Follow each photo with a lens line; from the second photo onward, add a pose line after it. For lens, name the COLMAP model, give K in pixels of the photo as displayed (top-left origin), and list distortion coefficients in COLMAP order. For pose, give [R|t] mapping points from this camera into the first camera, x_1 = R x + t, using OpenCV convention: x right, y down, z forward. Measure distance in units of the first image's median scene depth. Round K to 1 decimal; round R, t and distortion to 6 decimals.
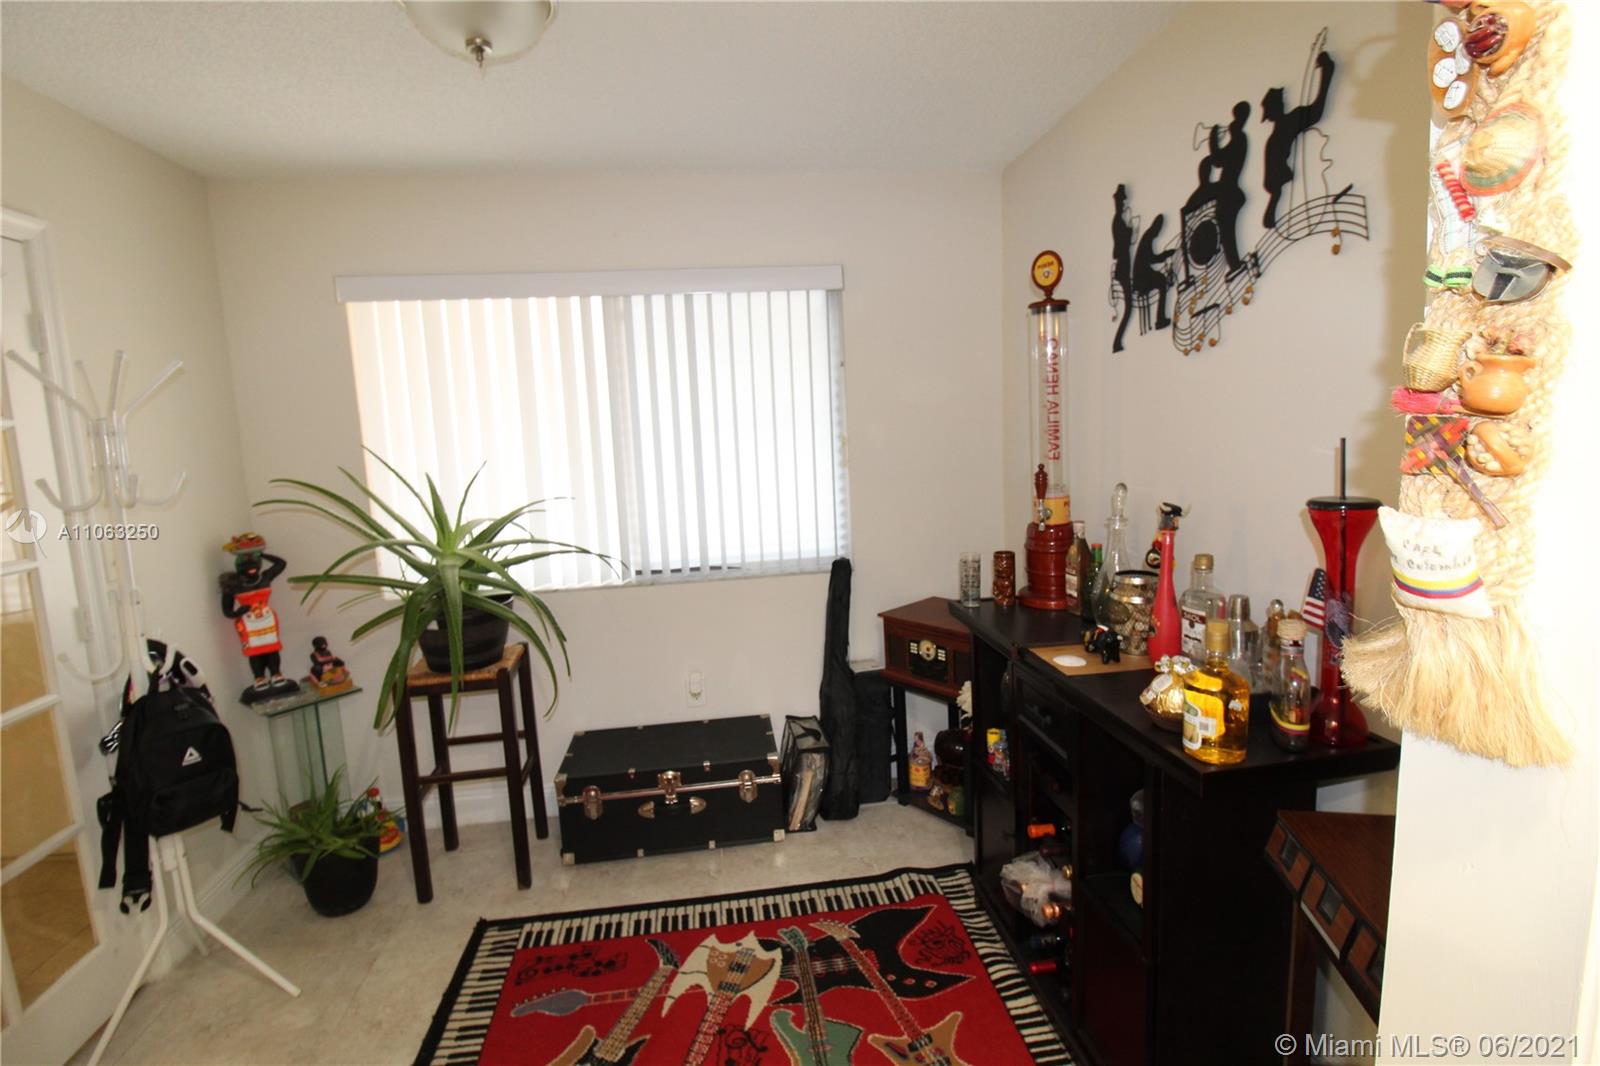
lens RADIAL K [[739.1, 0, 798.8], [0, 739.1, 520.8], [0, 0, 1]] dist [-0.000136, -0.015888]
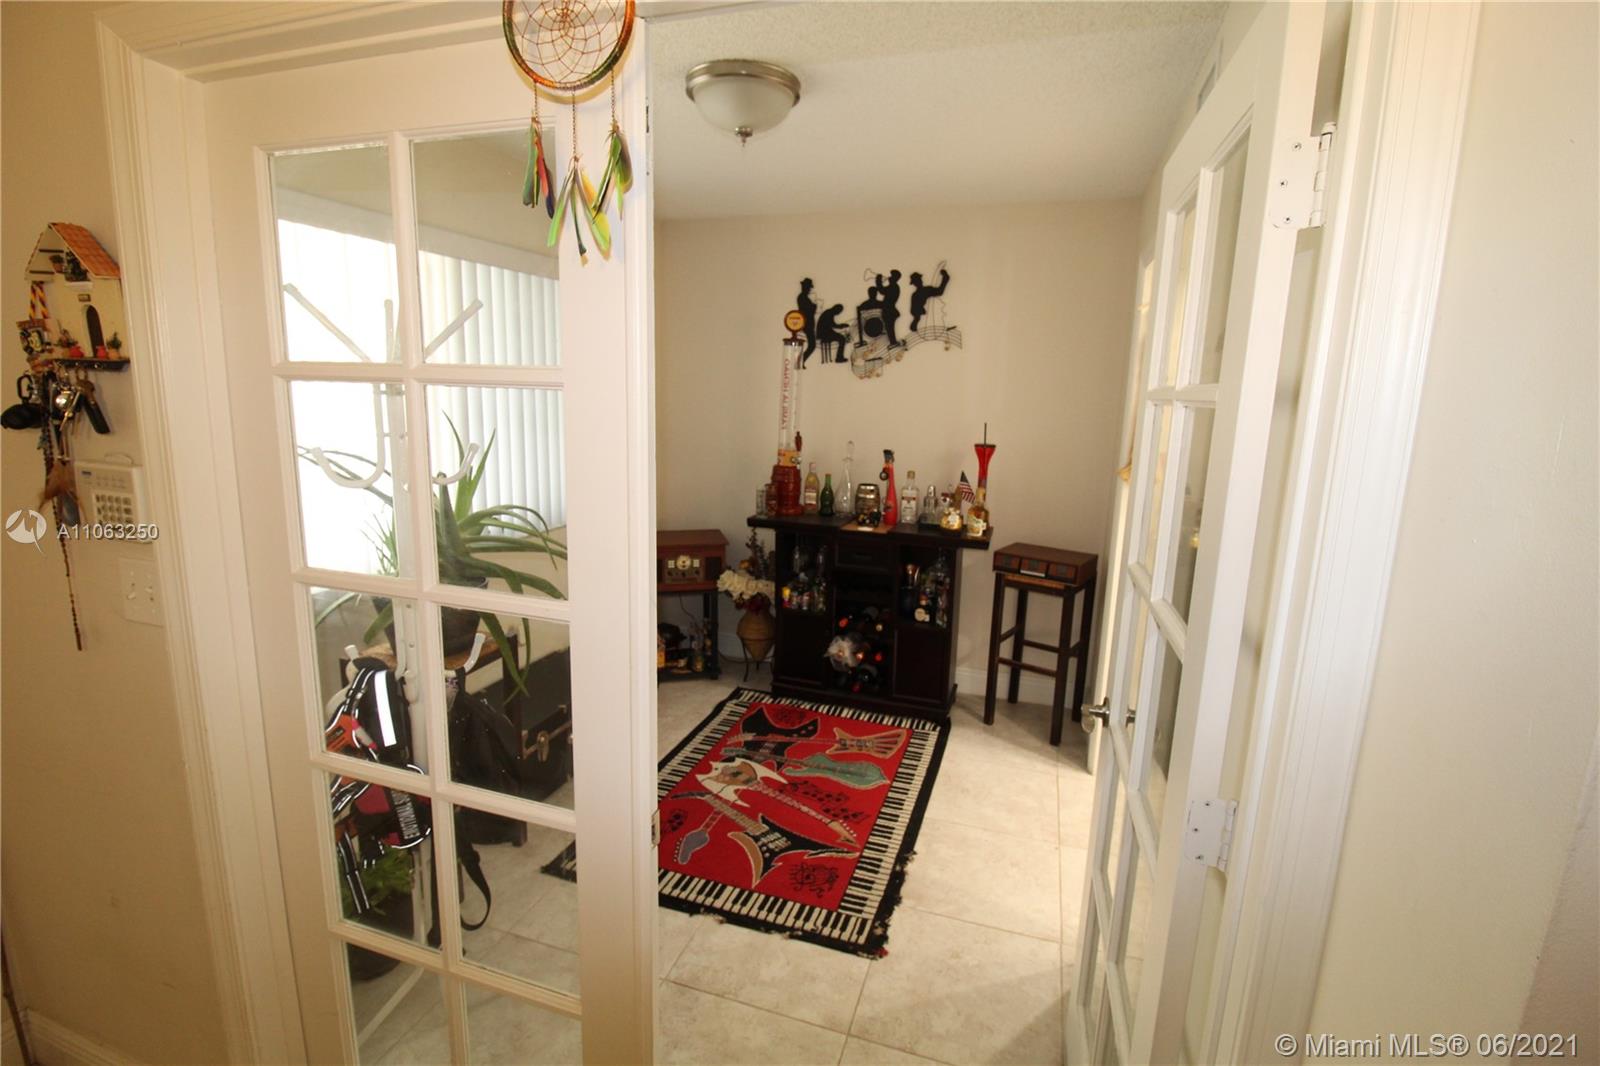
lens RADIAL K [[739.1, 0, 798.8], [0, 739.1, 520.8], [0, 0, 1]] dist [-0.000136, -0.015888]
pose [[0.440981, -0.109917, 0.890760, -1.391116], [0.067155, 0.993731, 0.089377, -0.024919], [-0.895000, 0.020405, 0.445598, 0.233007]]
